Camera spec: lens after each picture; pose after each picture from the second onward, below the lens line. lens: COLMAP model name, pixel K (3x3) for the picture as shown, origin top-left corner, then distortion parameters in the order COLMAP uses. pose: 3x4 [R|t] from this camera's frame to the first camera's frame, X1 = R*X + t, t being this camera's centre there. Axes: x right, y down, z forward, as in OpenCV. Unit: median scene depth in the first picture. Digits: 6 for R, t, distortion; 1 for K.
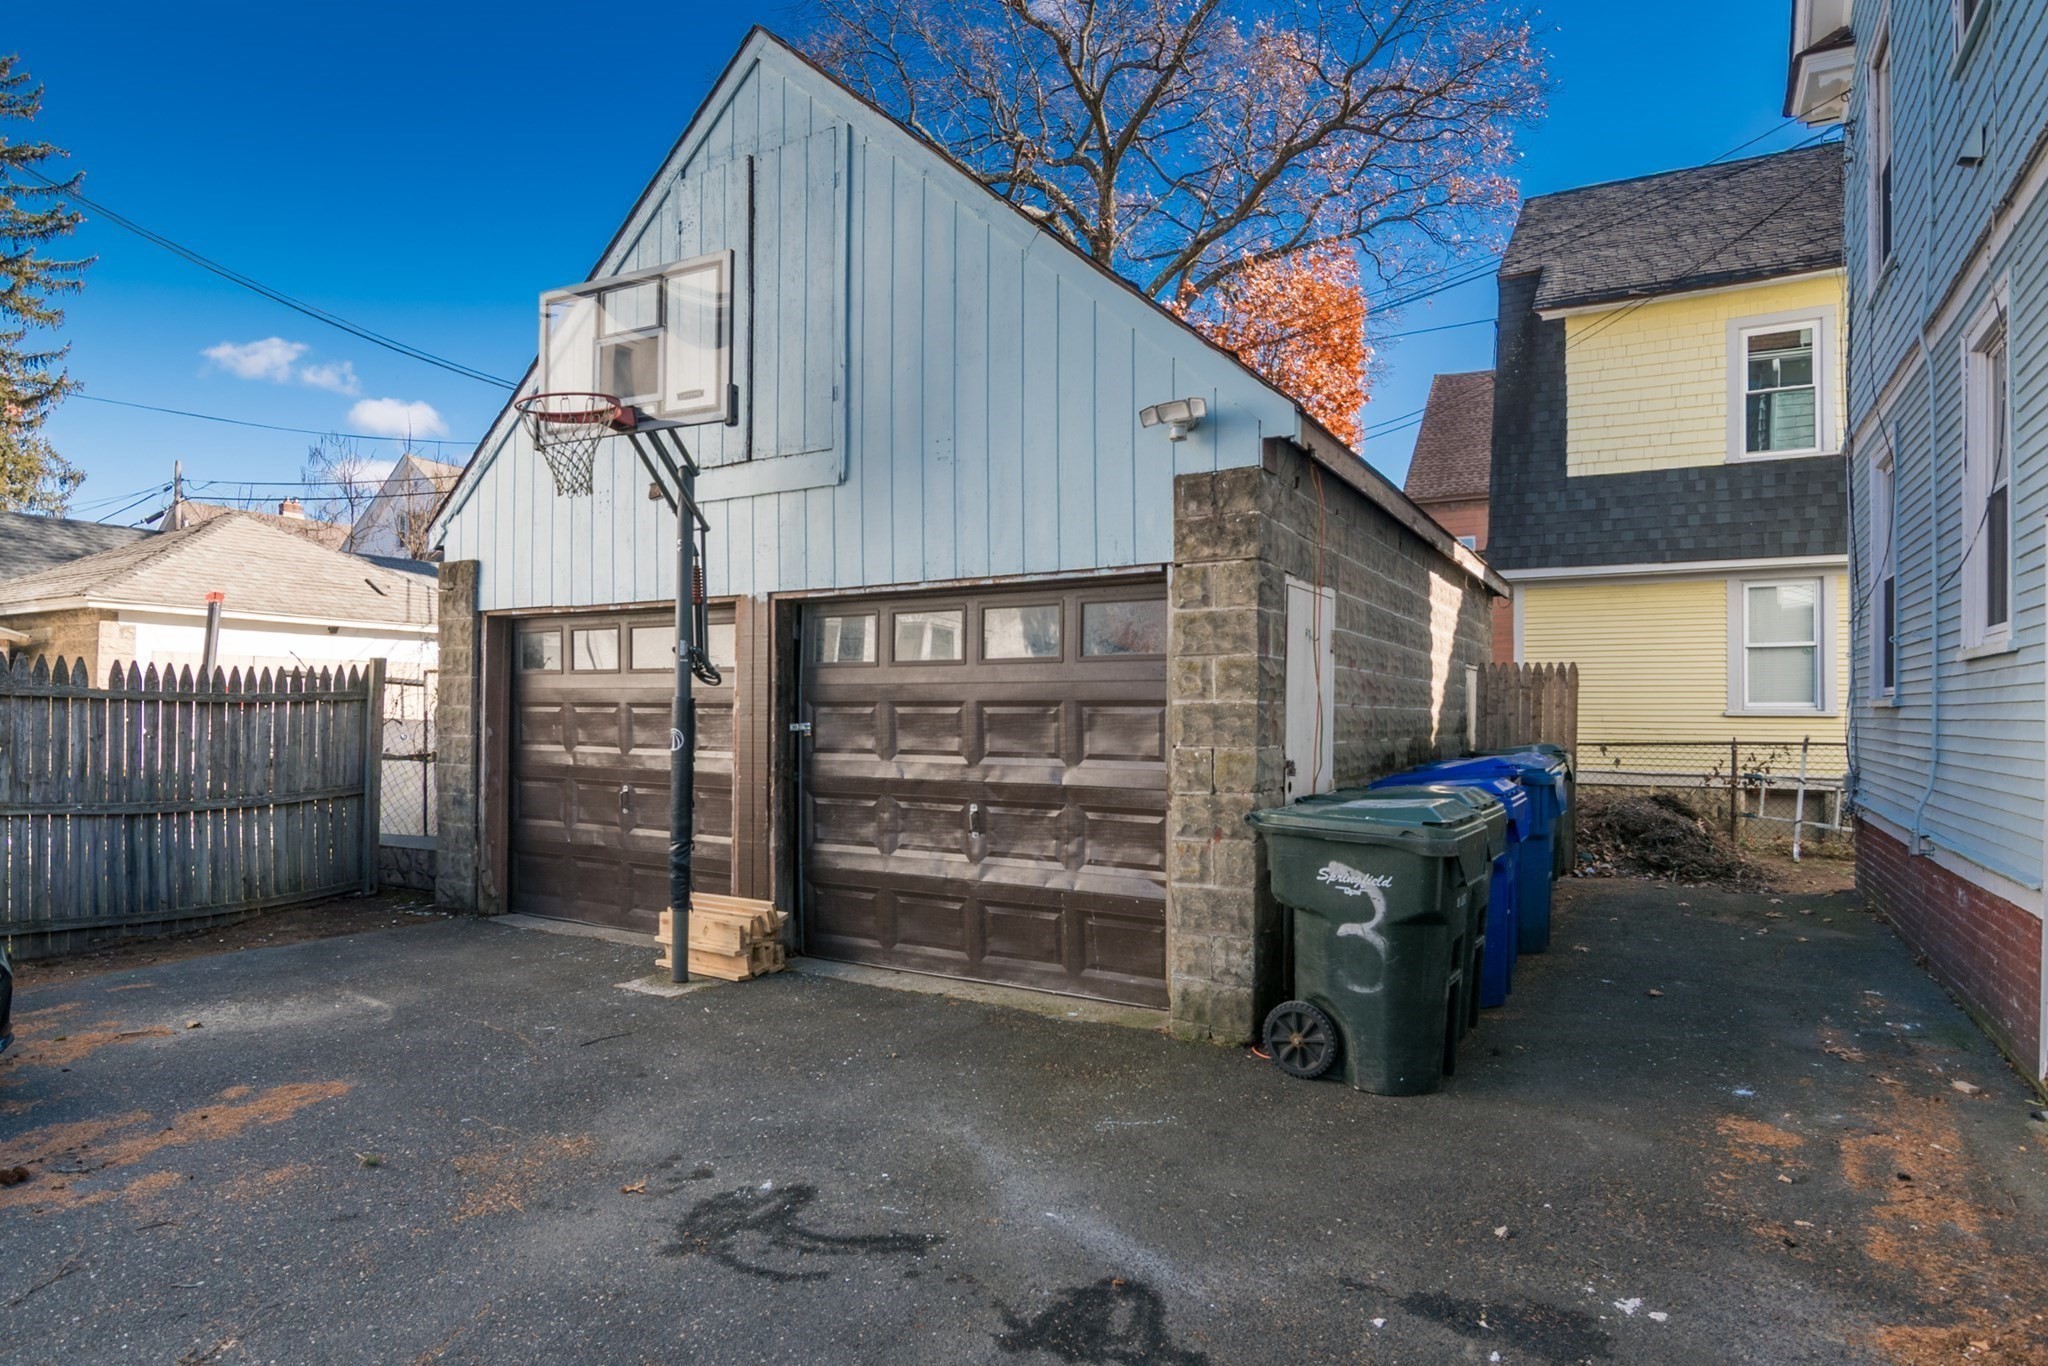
lens RADIAL K [[1132.7, 0, 1020.5], [0, 1132.7, 692.7], [0, 0, 1]] dist [-0.029695, 0.000348]
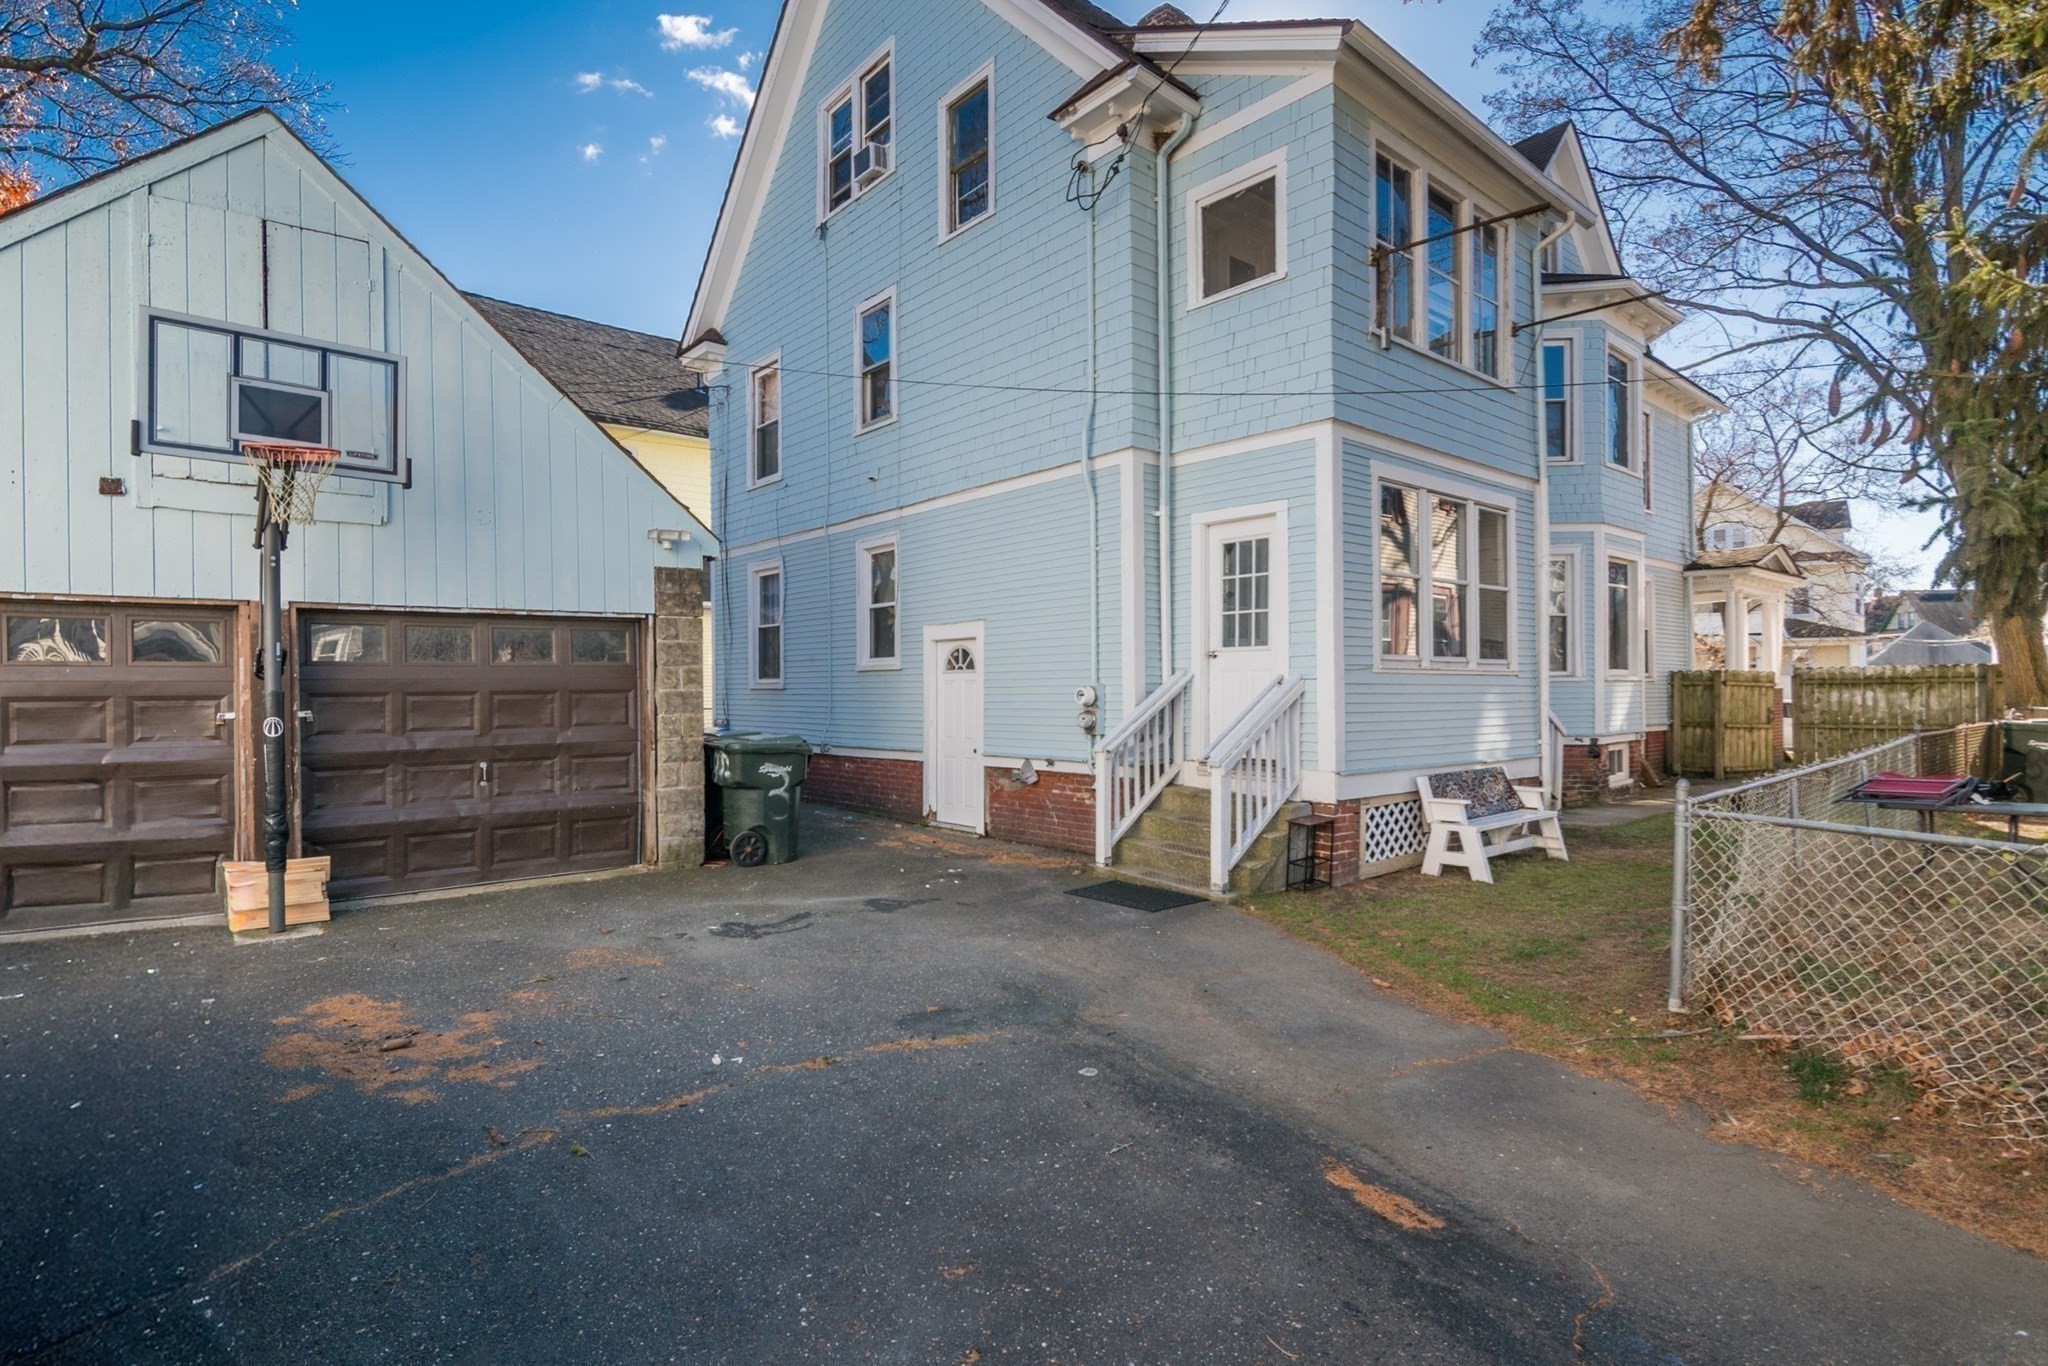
lens RADIAL K [[1020.2, 0, 1024.0], [0, 1020.2, 683.0], [0, 0, 1]] dist [-0.019284, -0.000575]
pose [[0.320477, -0.000805, 0.947256, -1.155238], [-0.000245, 1.000000, 0.000933, -0.005458], [-0.947256, -0.000531, 0.320477, -0.084017]]
